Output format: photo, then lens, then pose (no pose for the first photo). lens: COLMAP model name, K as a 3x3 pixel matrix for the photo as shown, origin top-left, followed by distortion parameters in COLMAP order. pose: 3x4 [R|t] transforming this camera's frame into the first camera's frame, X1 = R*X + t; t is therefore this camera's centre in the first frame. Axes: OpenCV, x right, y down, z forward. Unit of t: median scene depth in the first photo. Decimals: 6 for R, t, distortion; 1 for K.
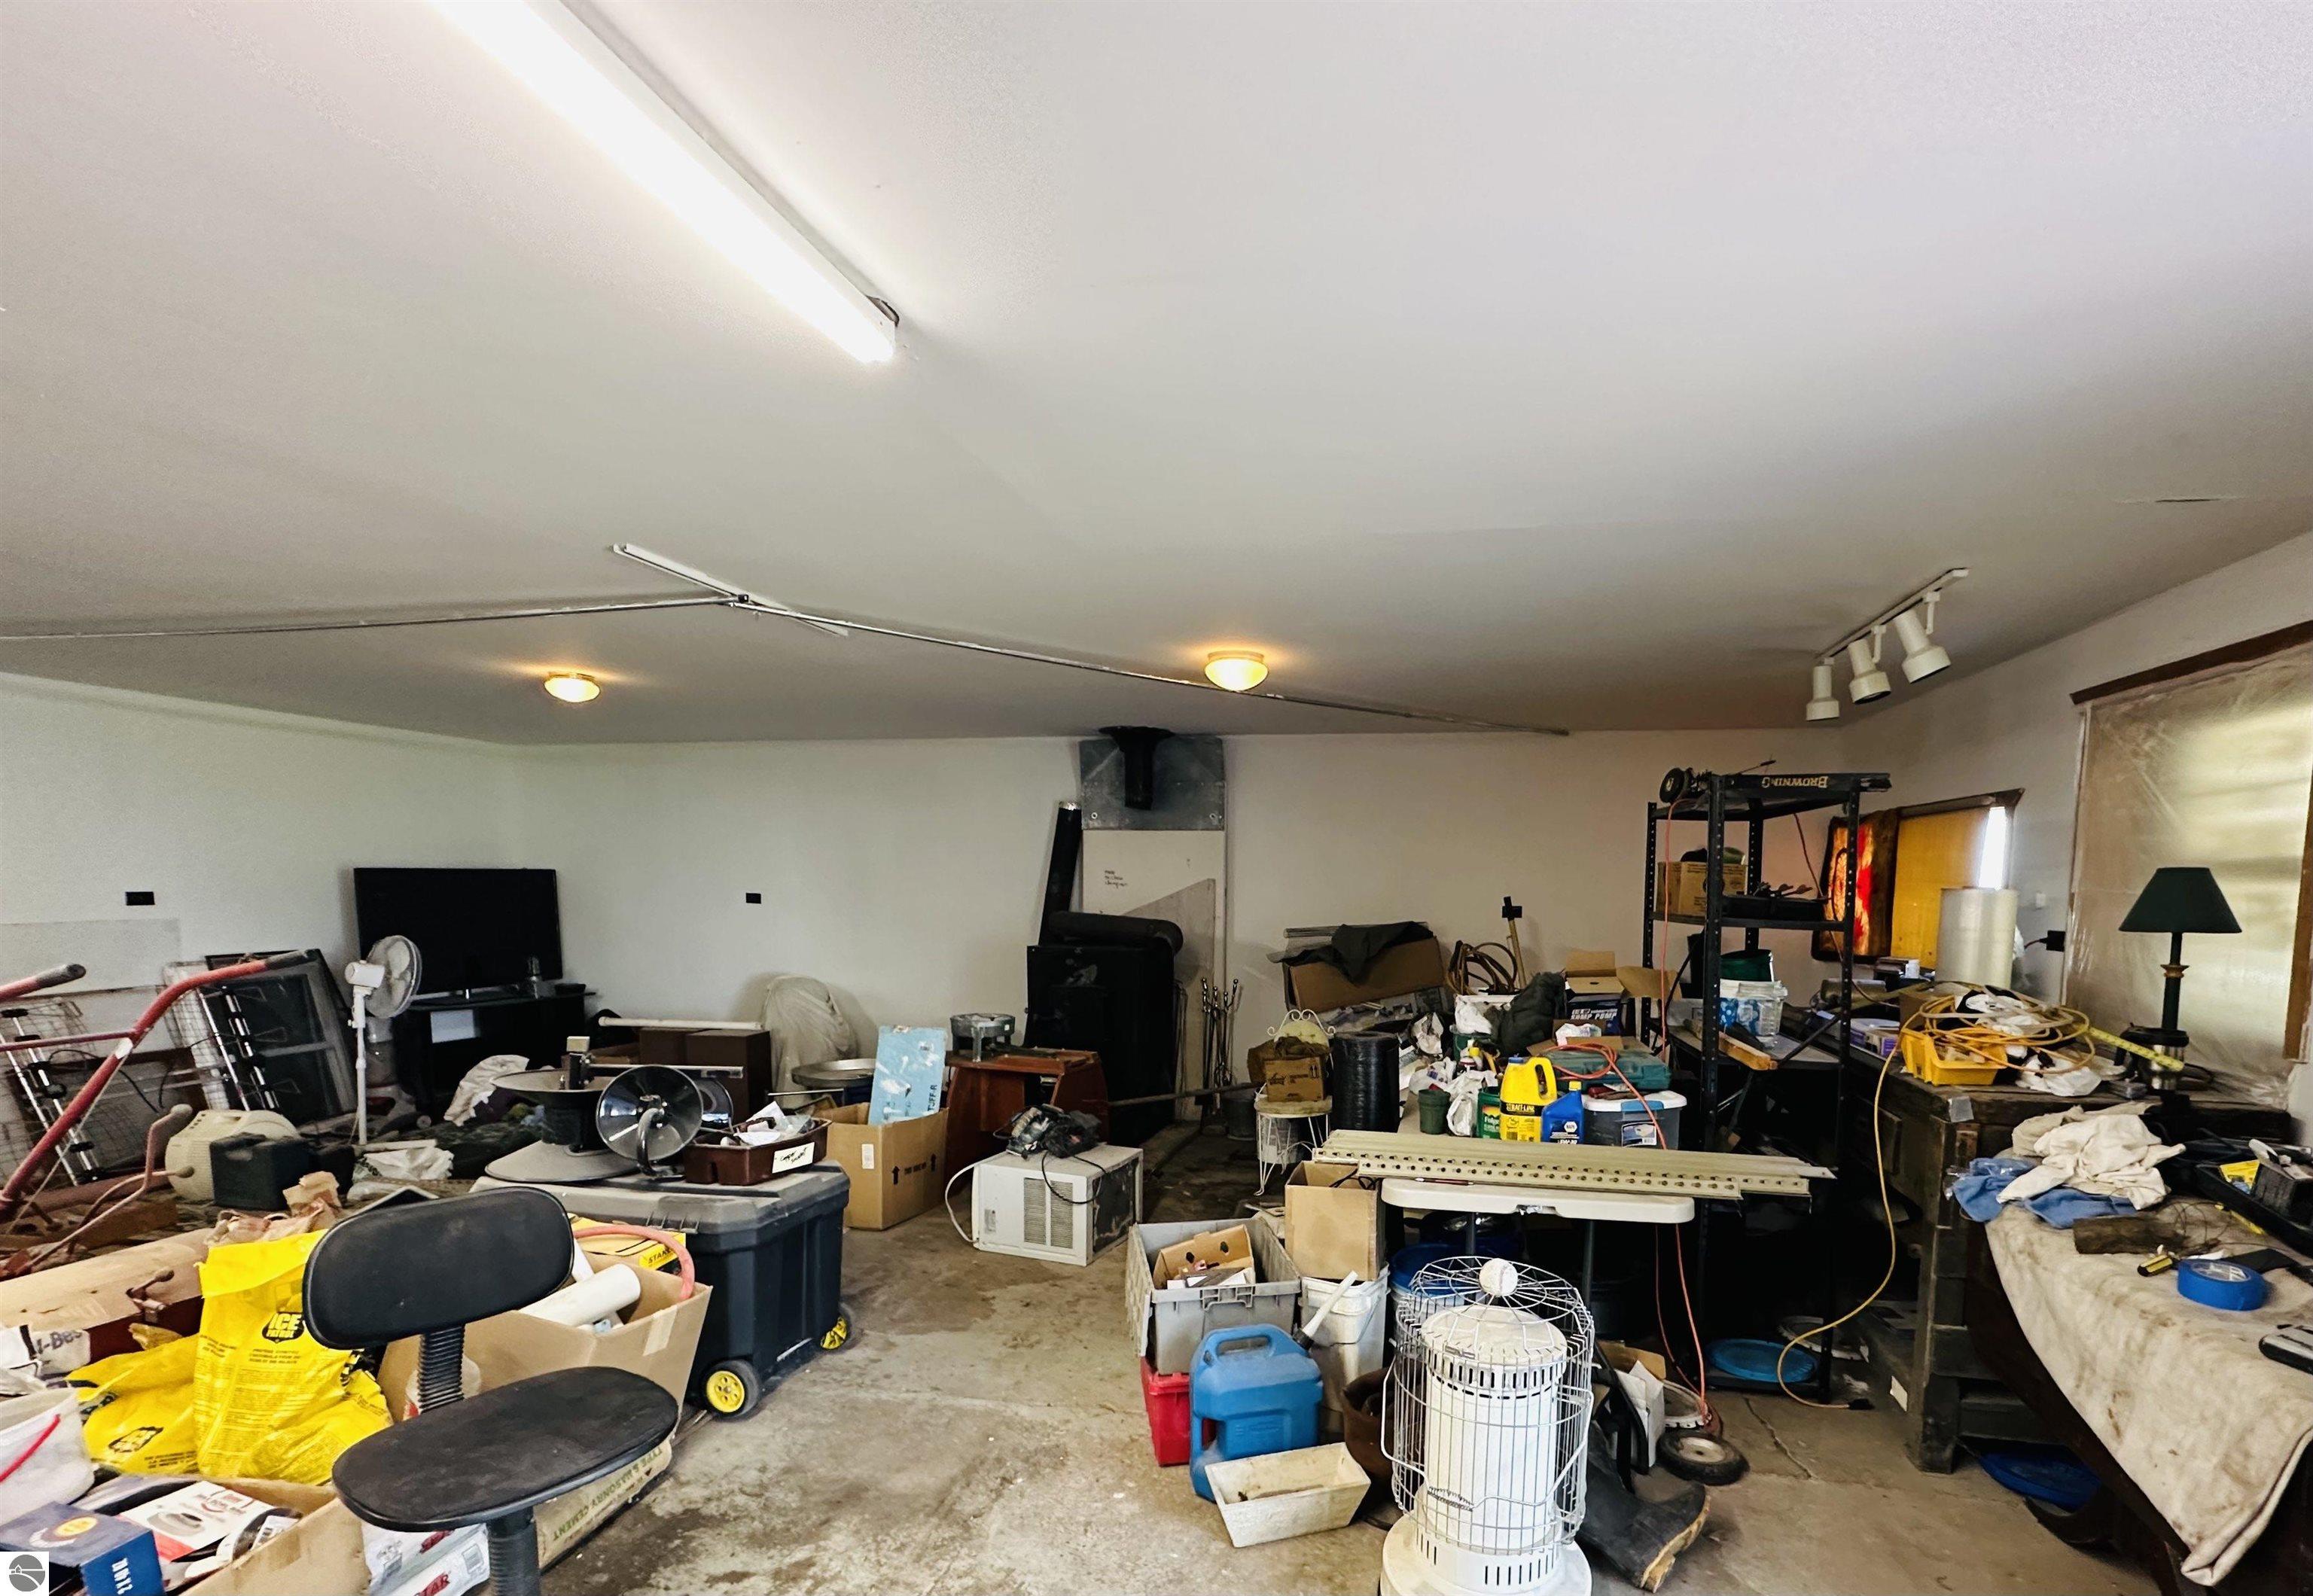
lens RADIAL K [[1085.7, 0, 1154.5], [0, 1085.7, 970.4], [0, 0, 1]] dist [-0.002412, 0.000101]
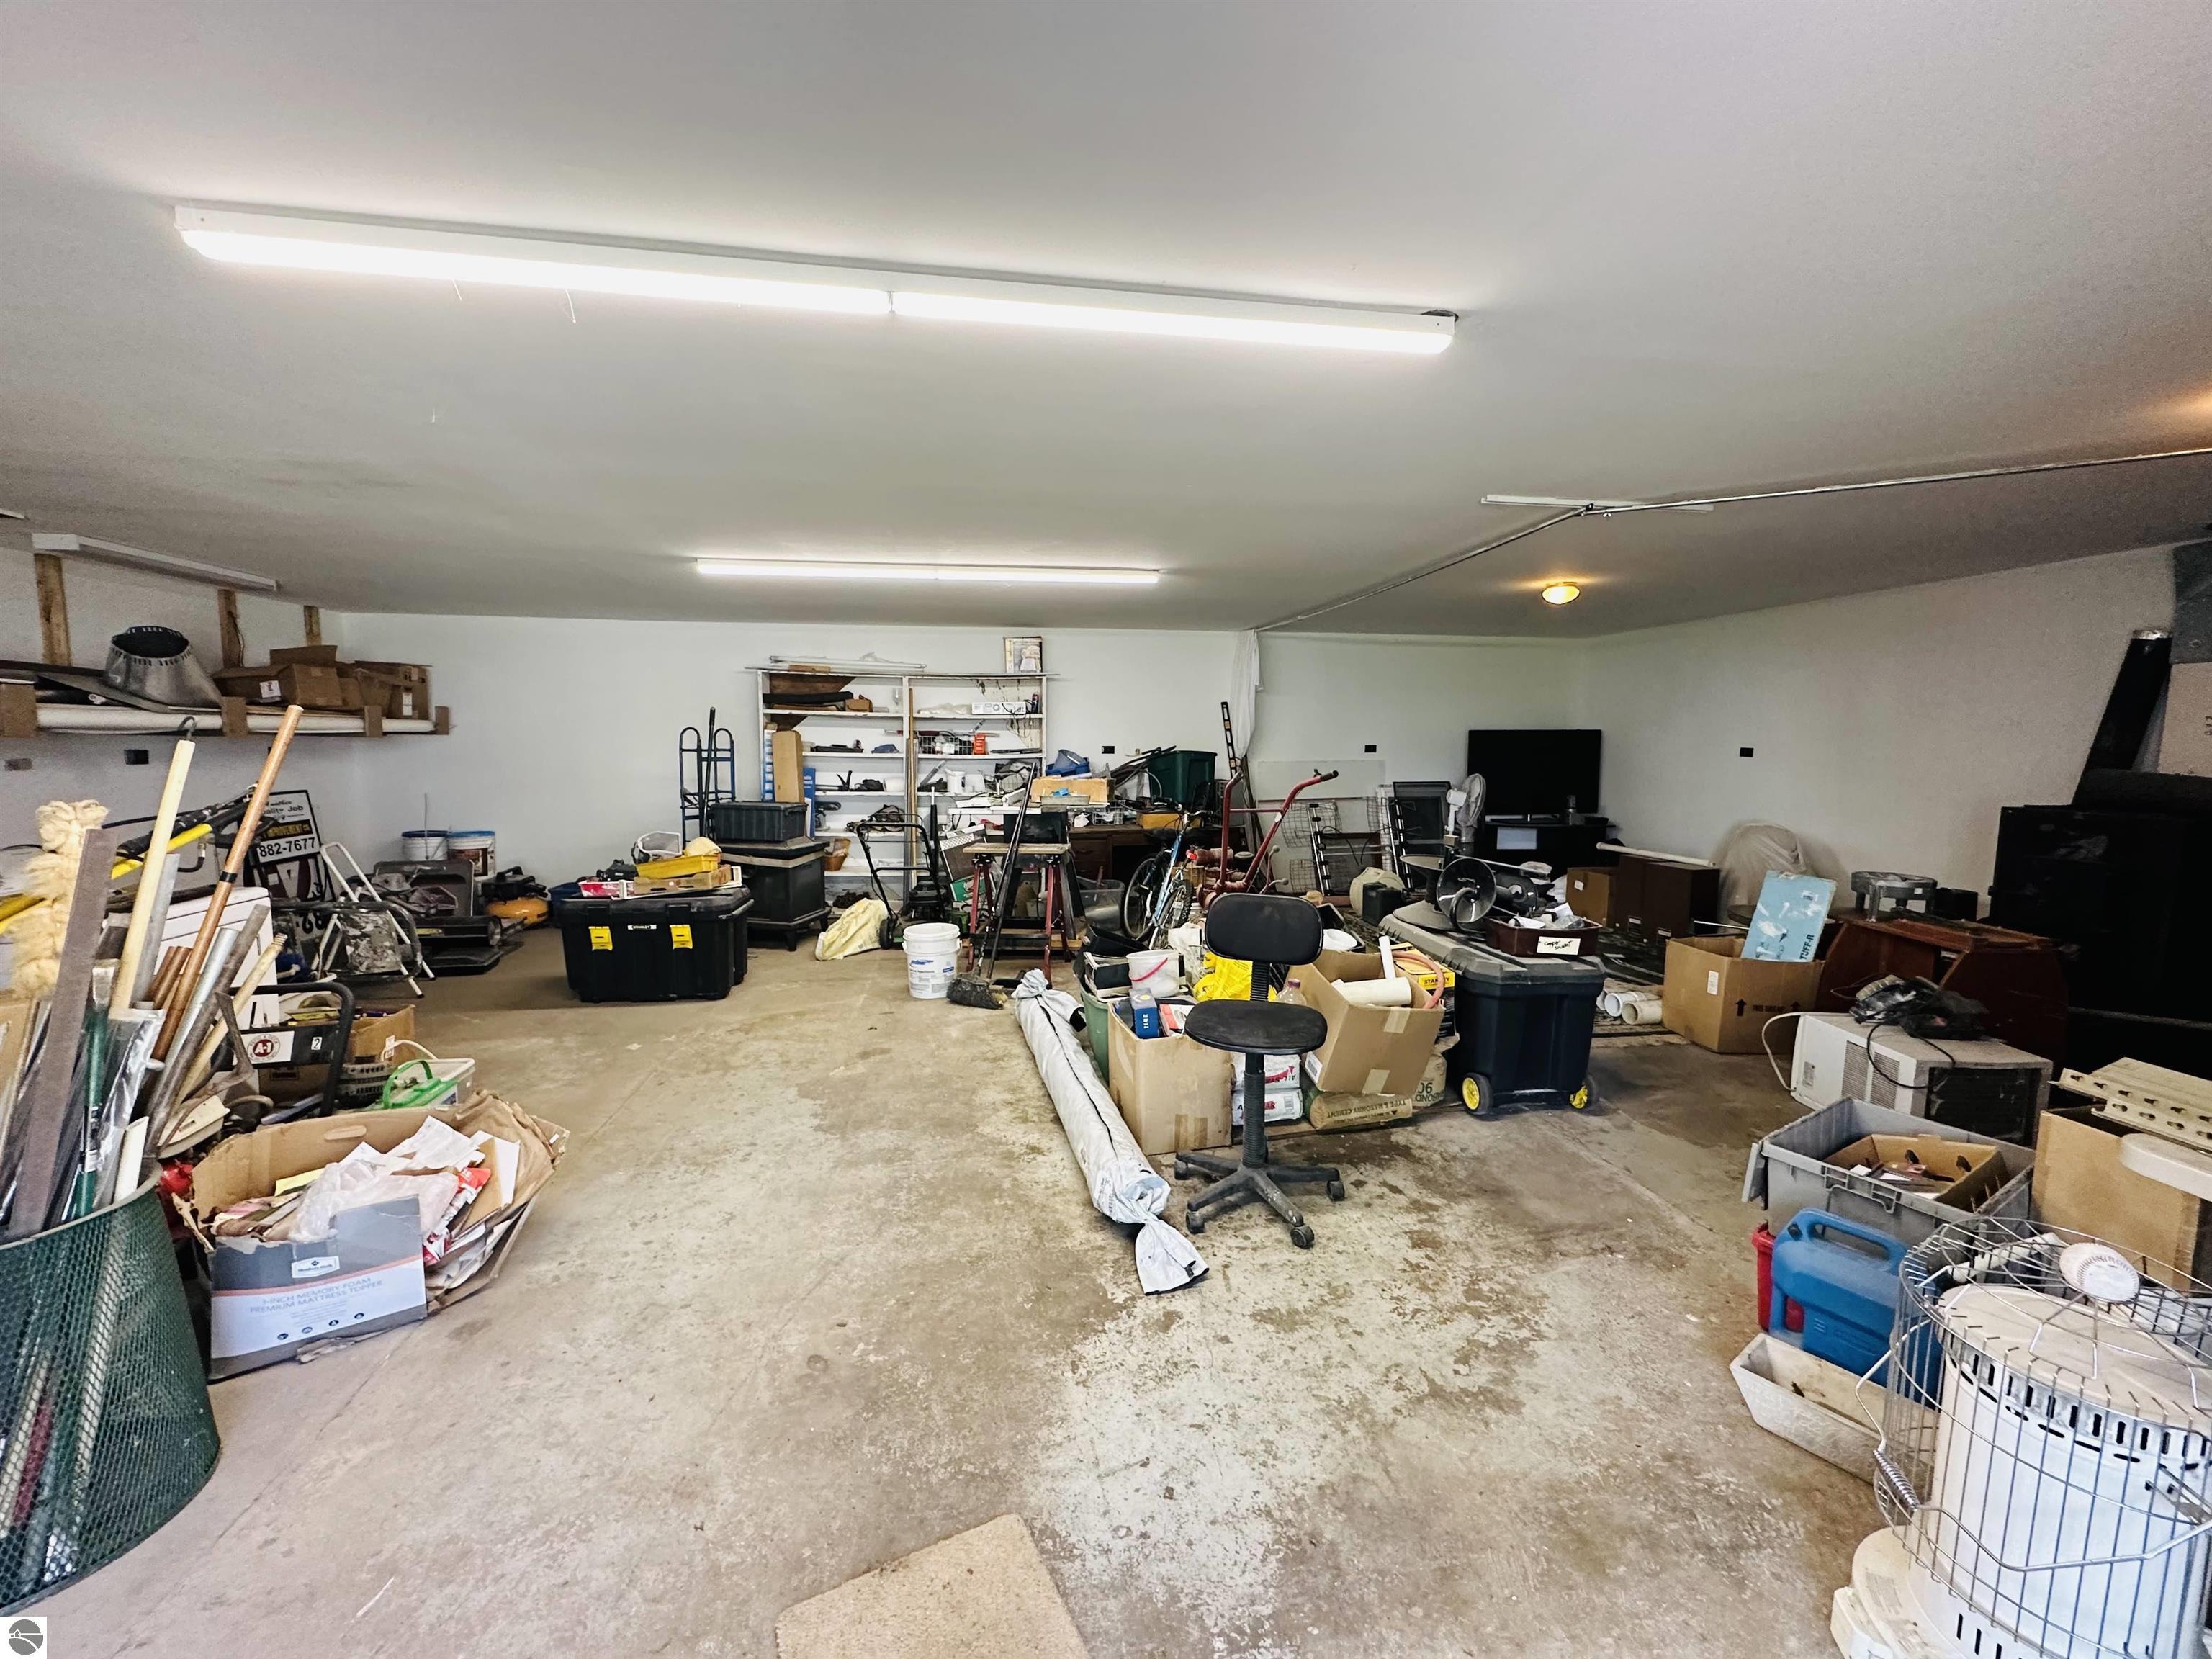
lens RADIAL K [[884.4, 0, 1103.5], [0, 884.4, 831.2], [0, 0, 1]] dist [-0.002283, -0.000329]
pose [[0.318547, 0.090038, -0.943621, 0.364521], [-0.084489, 0.994213, 0.066344, 0.011877], [0.944134, 0.058592, 0.324311, 0.119015]]
